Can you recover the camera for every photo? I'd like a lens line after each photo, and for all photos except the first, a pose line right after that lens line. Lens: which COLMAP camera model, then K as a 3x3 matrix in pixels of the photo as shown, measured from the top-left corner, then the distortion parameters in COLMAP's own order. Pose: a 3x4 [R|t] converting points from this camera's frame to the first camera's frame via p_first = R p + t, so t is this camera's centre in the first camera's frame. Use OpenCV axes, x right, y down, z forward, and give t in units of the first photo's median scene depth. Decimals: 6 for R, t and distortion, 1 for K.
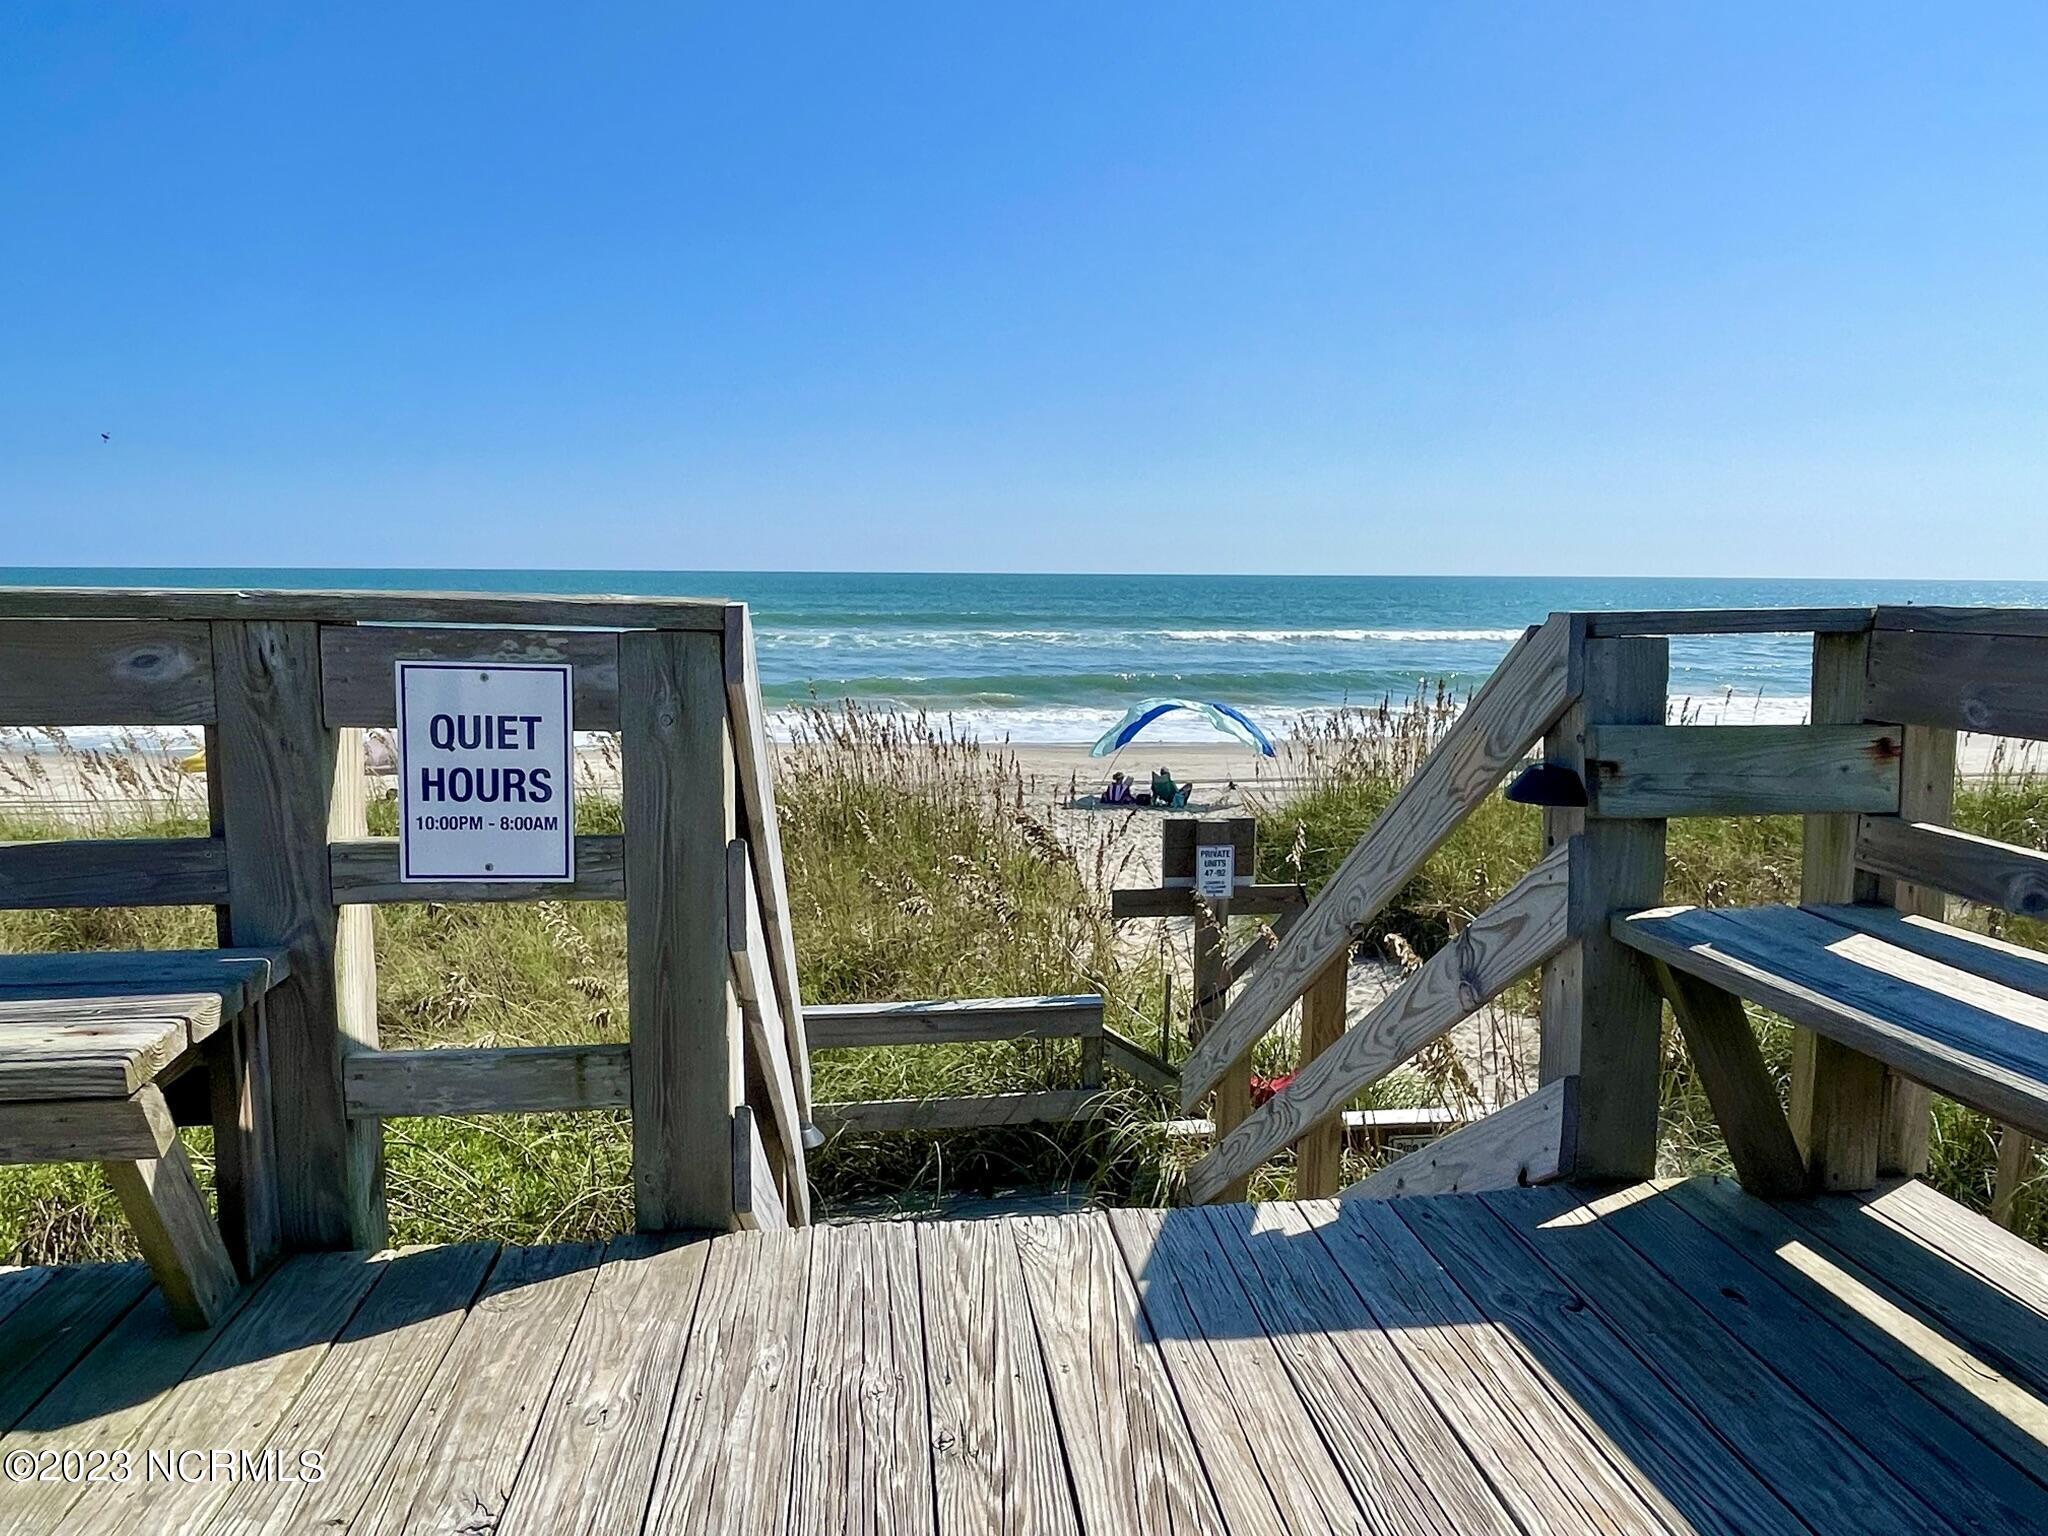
lens RADIAL K [[1378.6, 0, 1024.3], [0, 1378.6, 767.4], [0, 0, 1]] dist [0.001613, -0.000491]
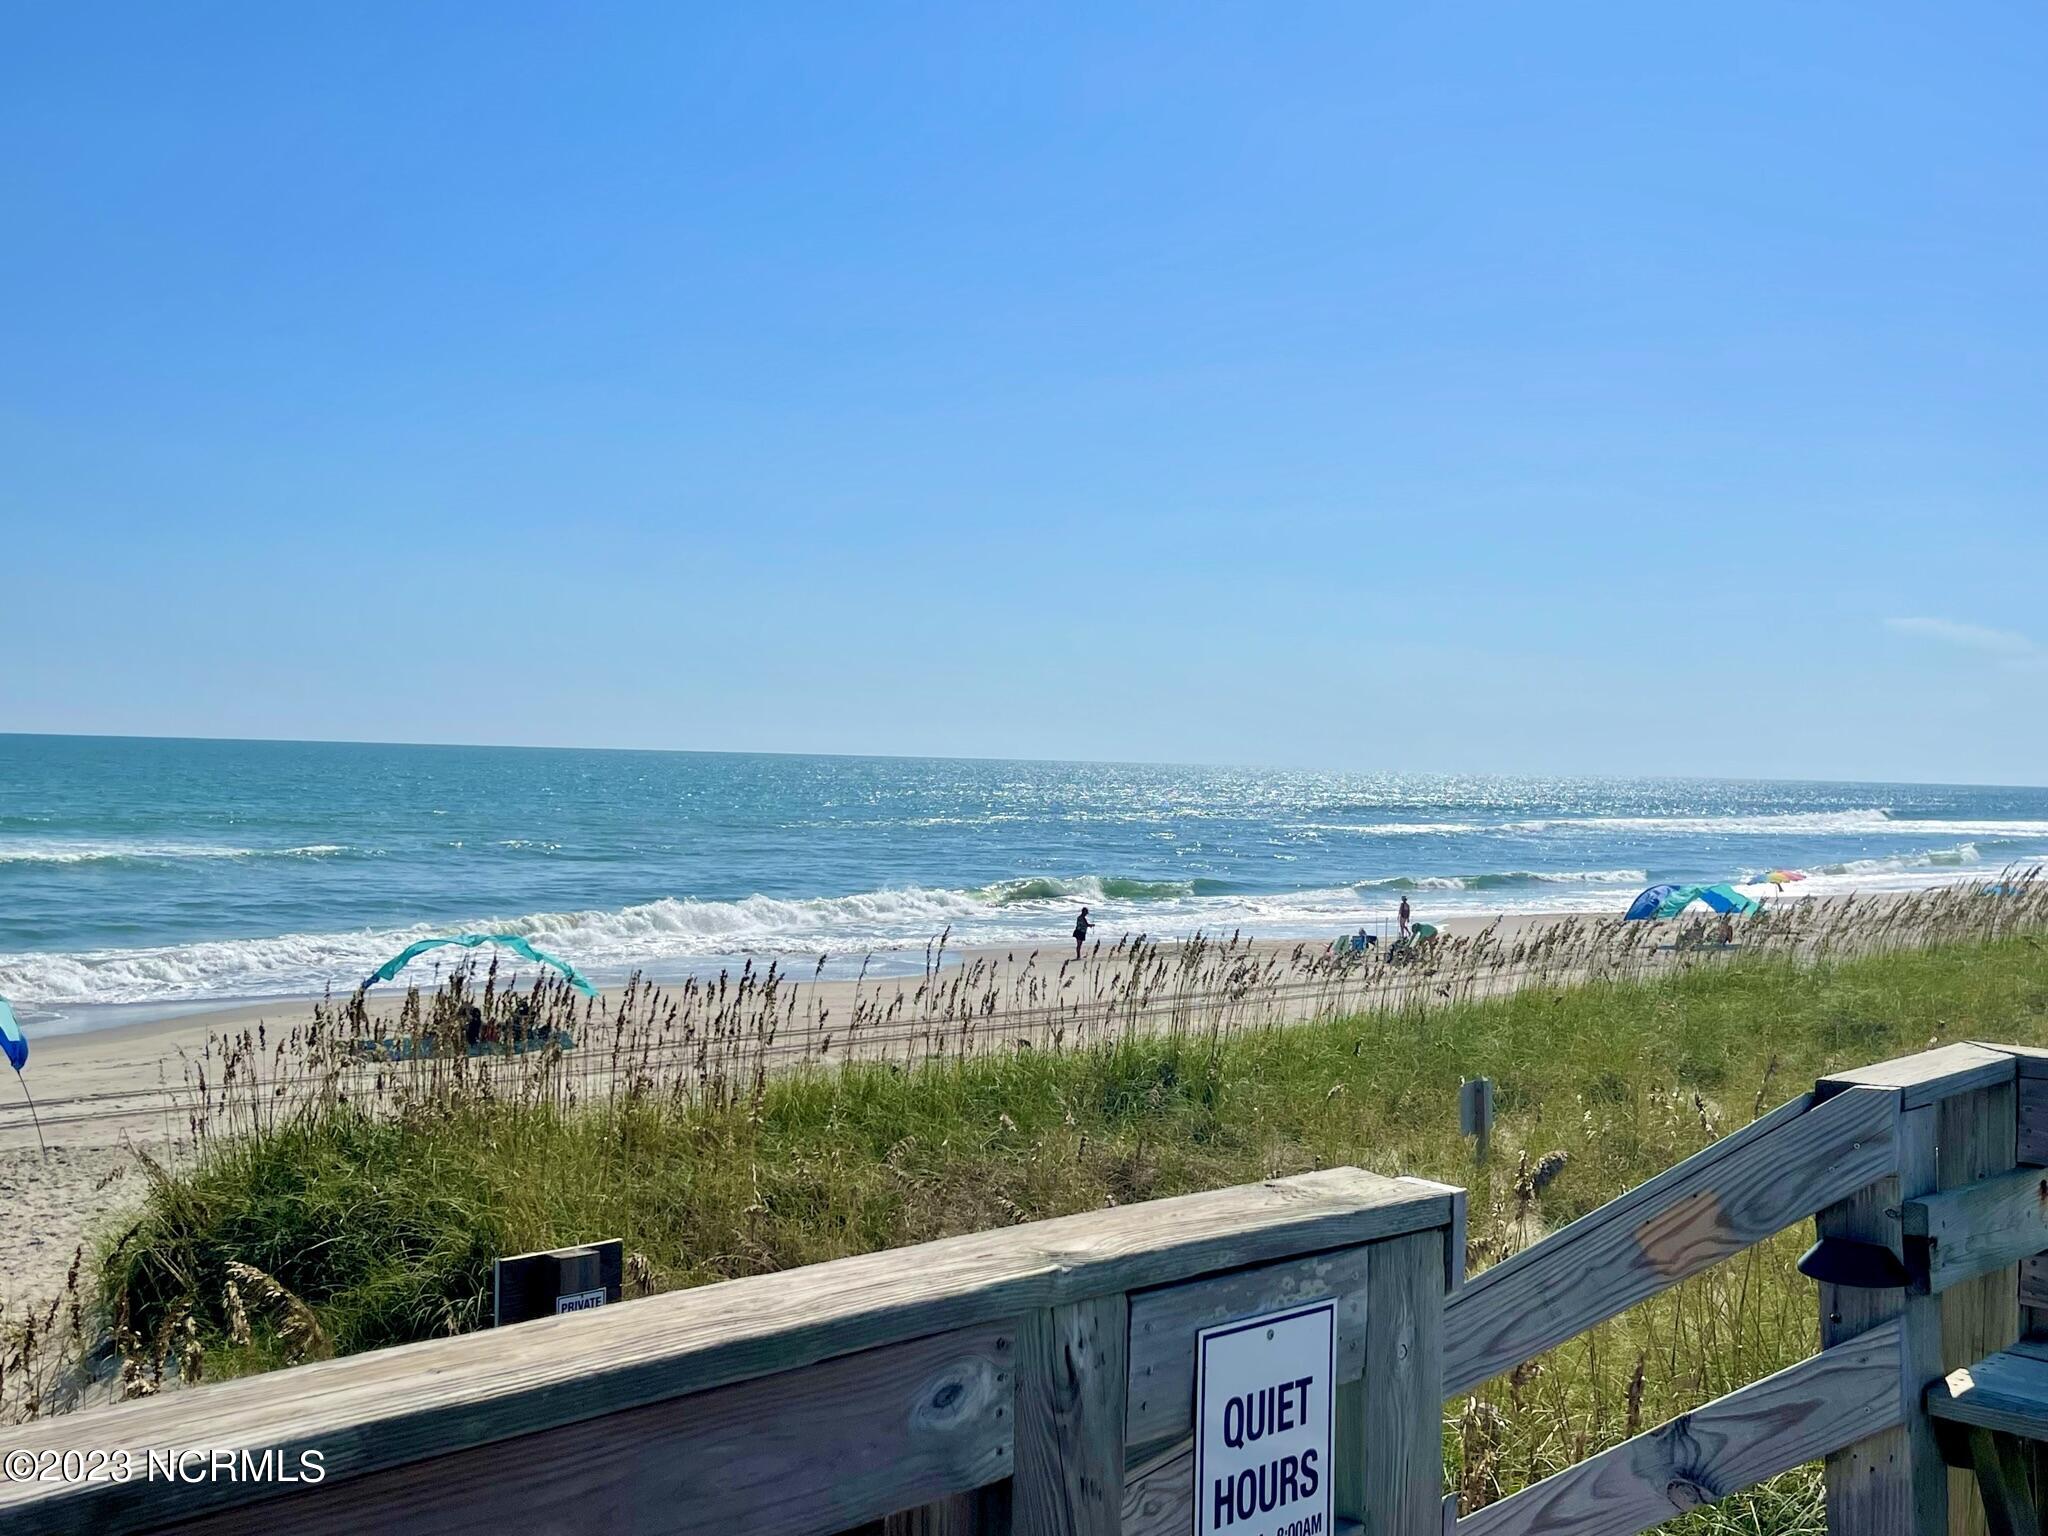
lens RADIAL K [[2135.4, 0, 1023.8], [0, 2135.4, 766.5], [0, 0, 1]] dist [0.017463, 0.000000]
pose [[0.786449, 0.012241, 0.617534, -1.178083], [0.067098, 0.992193, -0.105120, -0.249219], [-0.614000, 0.124107, 0.779488, 0.169953]]
